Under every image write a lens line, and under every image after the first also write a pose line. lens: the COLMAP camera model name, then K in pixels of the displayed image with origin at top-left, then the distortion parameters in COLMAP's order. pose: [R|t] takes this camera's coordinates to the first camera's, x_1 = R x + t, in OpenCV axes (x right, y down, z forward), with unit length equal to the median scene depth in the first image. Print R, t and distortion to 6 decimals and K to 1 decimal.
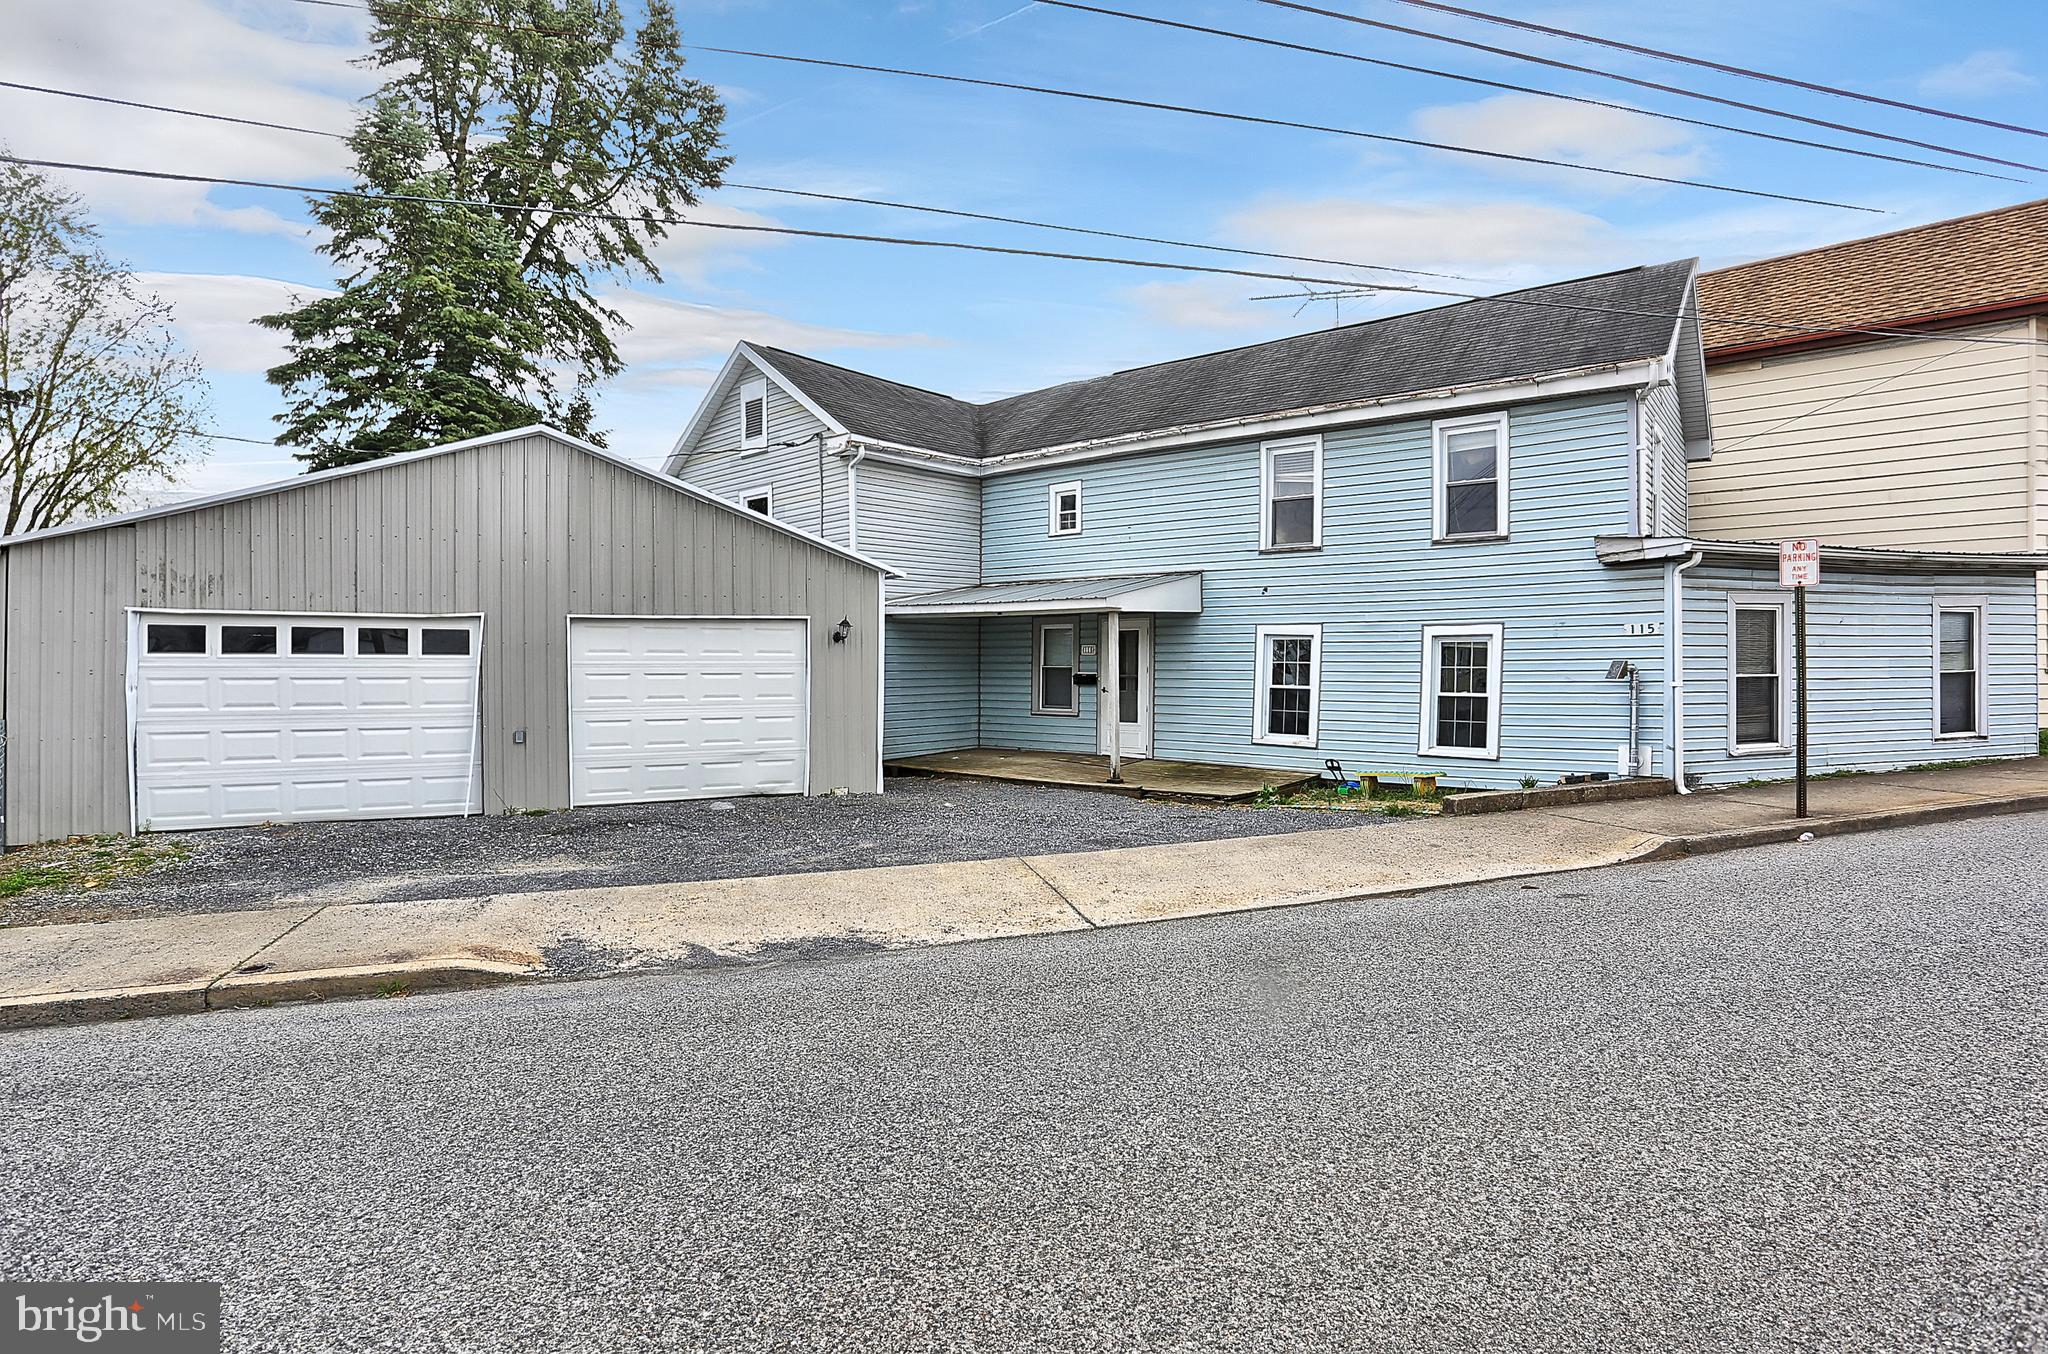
lens RADIAL K [[1009.0, 0, 1026.7], [0, 1009.0, 620.4], [0, 0, 1]] dist [-0.075488, 0.027507]
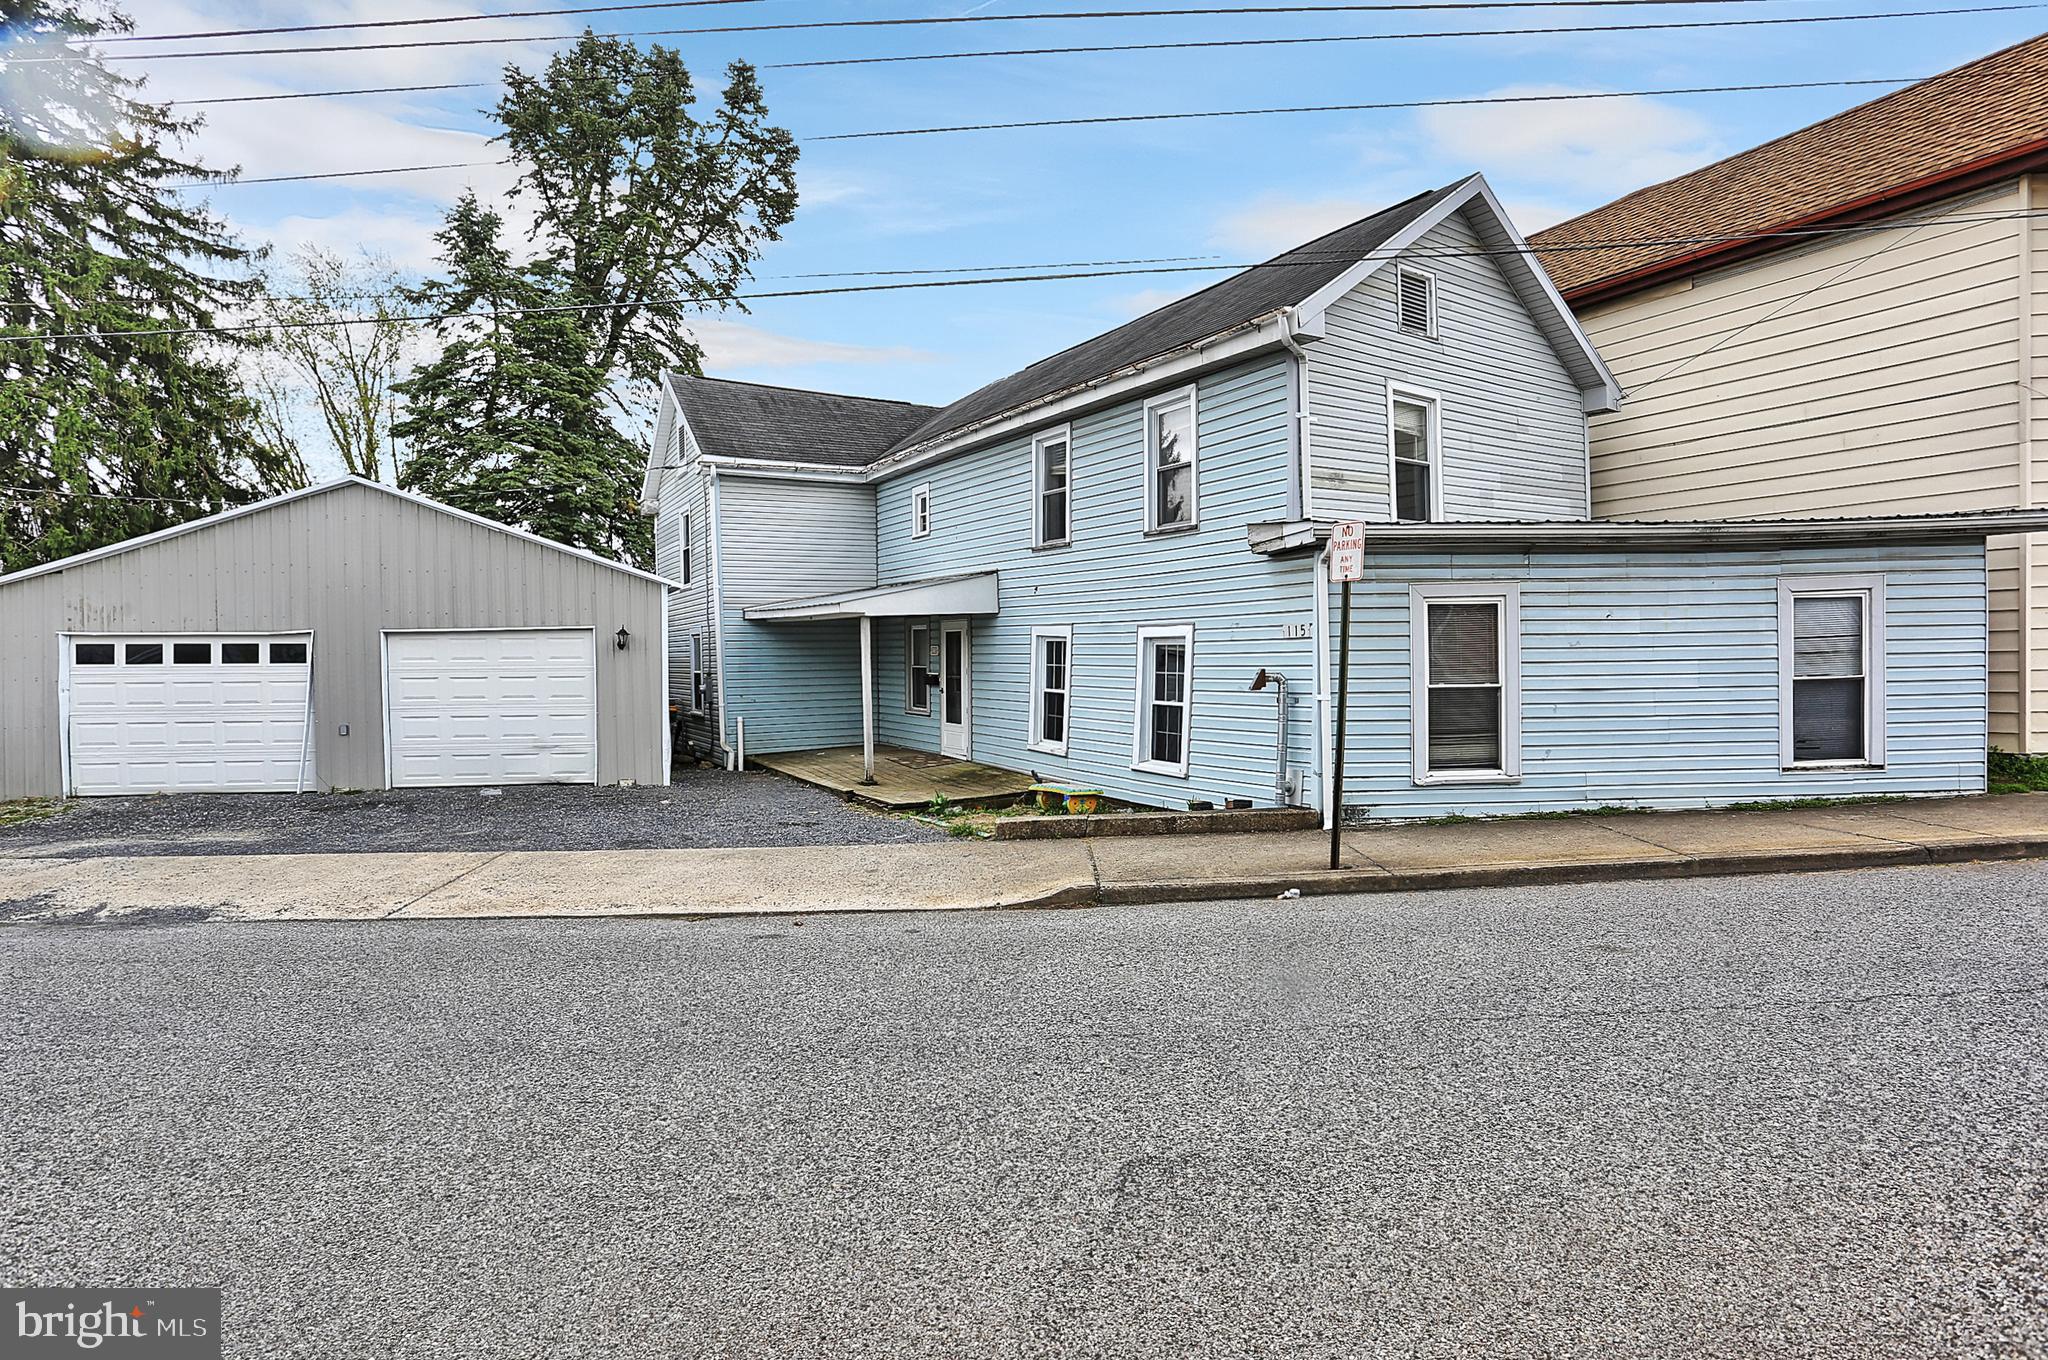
lens RADIAL K [[1006.5, 0, 1023.0], [0, 1006.5, 603.2], [0, 0, 1]] dist [-0.093902, 0.043987]
pose [[0.950485, -0.022158, -0.309981, 0.587824], [0.021188, 0.999754, -0.006496, -0.012378], [0.310048, -0.000393, 0.950721, 0.098777]]
